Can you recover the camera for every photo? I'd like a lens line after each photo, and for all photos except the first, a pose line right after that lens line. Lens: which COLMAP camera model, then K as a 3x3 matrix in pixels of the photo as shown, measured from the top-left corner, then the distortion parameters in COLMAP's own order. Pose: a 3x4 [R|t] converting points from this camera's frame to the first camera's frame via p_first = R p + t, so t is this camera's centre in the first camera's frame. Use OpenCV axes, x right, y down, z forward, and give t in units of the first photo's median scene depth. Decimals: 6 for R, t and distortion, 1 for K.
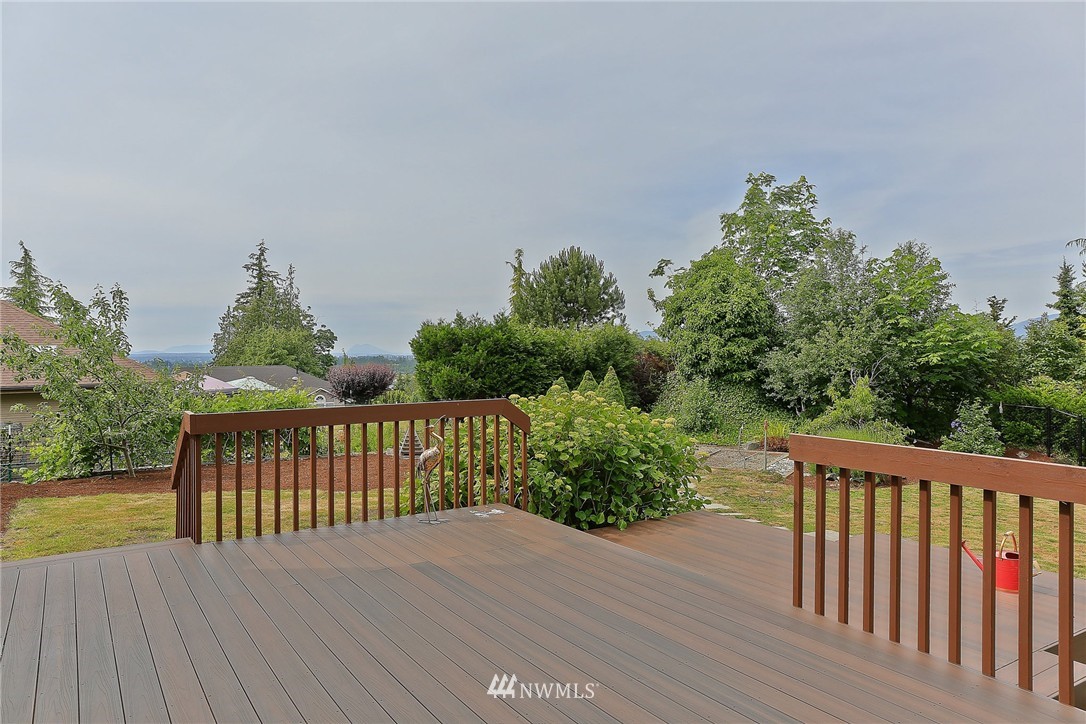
lens RADIAL K [[733.8, 0, 542.2], [0, 733.8, 359.2], [0, 0, 1]] dist [-0.033150, 0.025608]
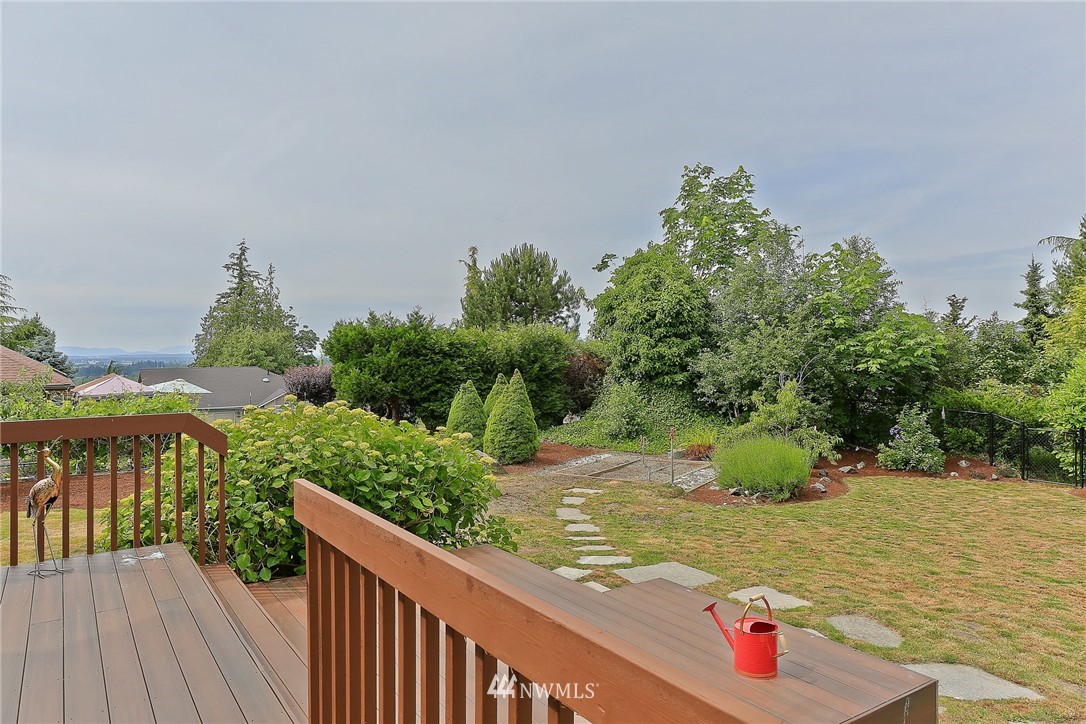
lens RADIAL K [[733.8, 0, 548.0], [0, 733.8, 357.6], [0, 0, 1]] dist [-0.033150, 0.025608]
pose [[0.999979, 0.000099, 0.006528, 0.106149], [-0.000076, 0.999994, -0.003456, -0.001245], [-0.006528, 0.003455, 0.999973, 0.061728]]
